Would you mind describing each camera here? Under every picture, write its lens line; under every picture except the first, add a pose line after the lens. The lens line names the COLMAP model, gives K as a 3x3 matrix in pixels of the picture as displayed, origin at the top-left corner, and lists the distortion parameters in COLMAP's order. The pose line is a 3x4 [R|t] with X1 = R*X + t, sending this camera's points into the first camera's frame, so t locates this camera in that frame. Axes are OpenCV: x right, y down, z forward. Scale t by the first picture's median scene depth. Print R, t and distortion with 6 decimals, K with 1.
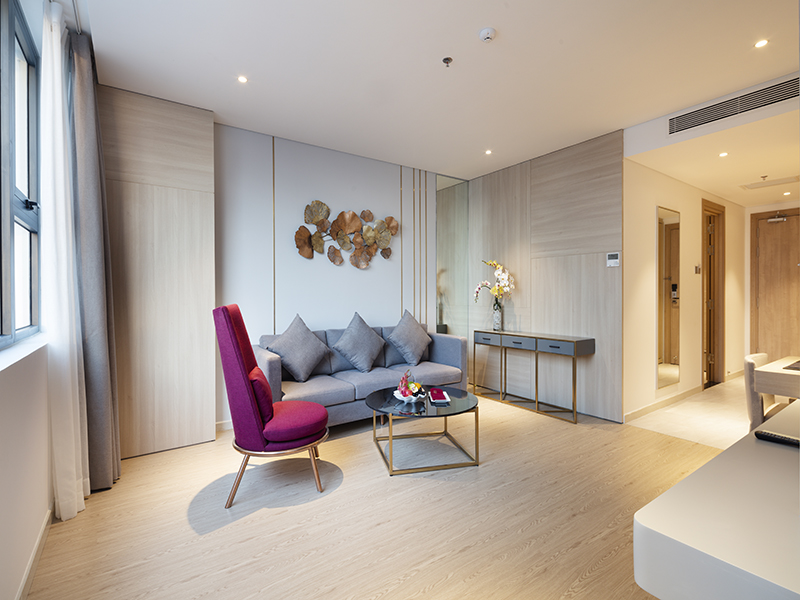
lens RADIAL K [[387.8, 0, 399.9], [0, 387.8, 294.5], [0, 0, 1]] dist [-0.001263, -0.000094]
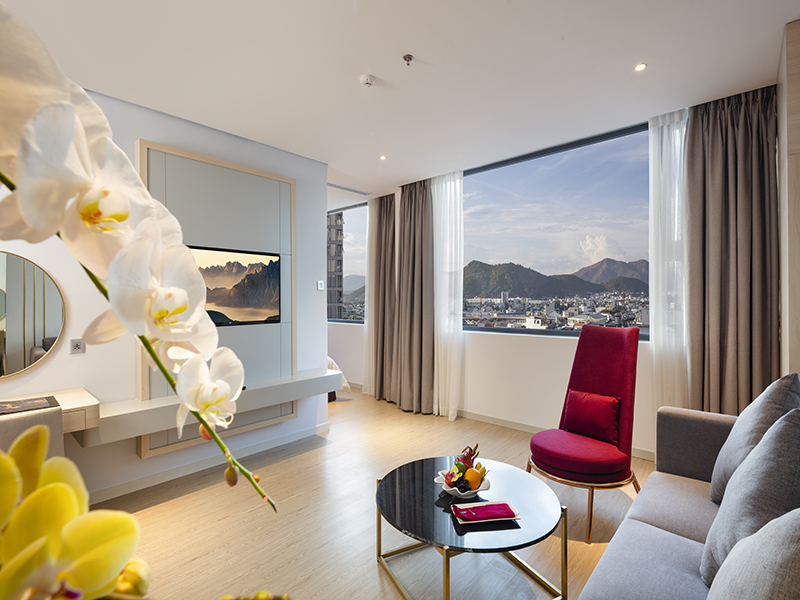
lens RADIAL K [[403.0, 0, 398.0], [0, 403.0, 298.0], [0, 0, 1]] dist [-0.000861, -0.000088]
pose [[-0.973088, 0.008968, -0.230257, 0.260142], [0.008917, 0.999959, 0.001262, -0.037116], [0.230259, -0.000825, -0.973129, 1.328608]]
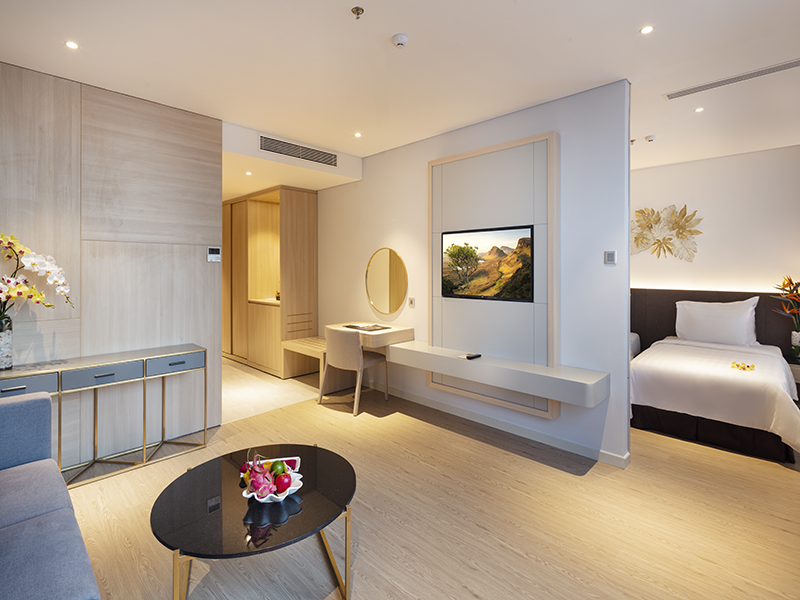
lens RADIAL K [[394.4, 0, 403.0], [0, 394.4, 268.0], [0, 0, 1]] dist [-0.001386, -0.001044]
pose [[-0.189502, 0.003426, 0.981874, -0.476885], [0.003871, 0.999989, -0.002742, -0.052884], [-0.981873, 0.003281, -0.189513, 0.741707]]
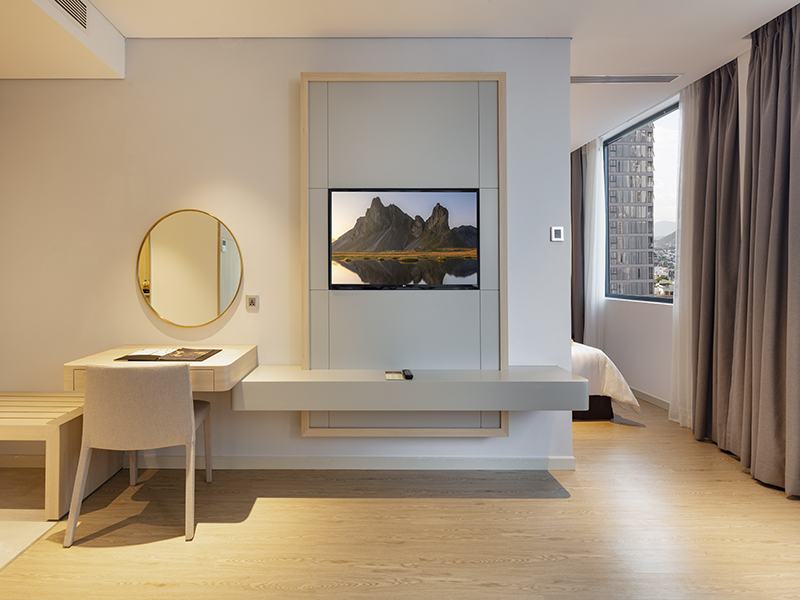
lens RADIAL K [[401.3, 0, 348.6], [0, 401.3, 271.1], [0, 0, 1]] dist [-0.002249, -0.000290]
pose [[-0.815463, 0.008837, 0.578741, 0.106755], [0.002812, 0.999932, -0.011305, -0.002166], [-0.578802, -0.007591, -0.815433, 0.973003]]
